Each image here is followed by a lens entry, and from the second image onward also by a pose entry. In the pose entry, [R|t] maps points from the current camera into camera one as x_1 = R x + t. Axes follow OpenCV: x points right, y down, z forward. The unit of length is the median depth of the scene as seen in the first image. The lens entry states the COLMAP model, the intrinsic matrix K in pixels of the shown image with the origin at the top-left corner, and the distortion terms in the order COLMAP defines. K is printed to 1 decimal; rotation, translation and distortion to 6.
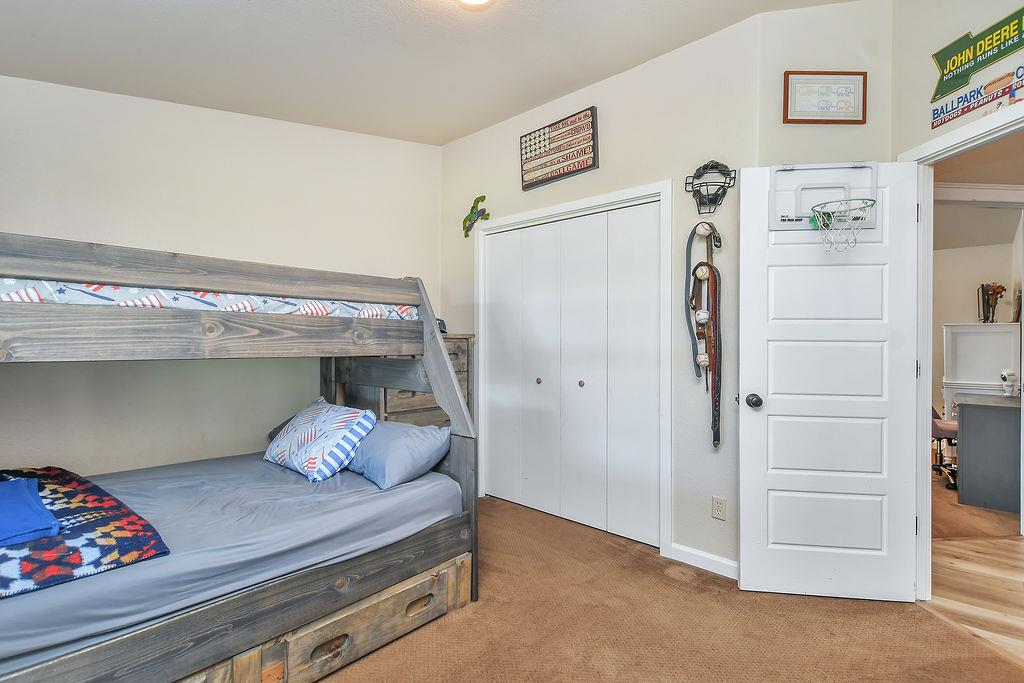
lens RADIAL K [[478.1, 0, 492.8], [0, 478.1, 348.6], [0, 0, 1]] dist [0.001885, -0.000200]
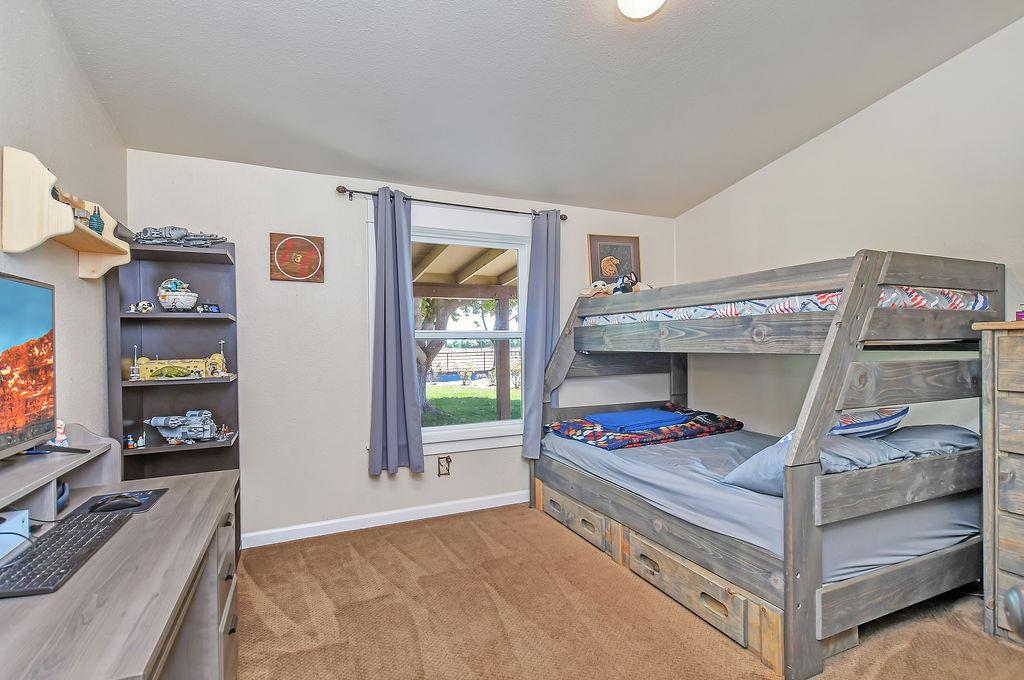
lens RADIAL K [[478.1, 0, 492.8], [0, 478.1, 347.1], [0, 0, 1]] dist [0.001885, -0.000200]
pose [[-0.402310, 0.012144, -0.915423, 0.944353], [0.003205, 0.999925, 0.011856, -0.012894], [0.915498, 0.001836, -0.402318, 0.986300]]
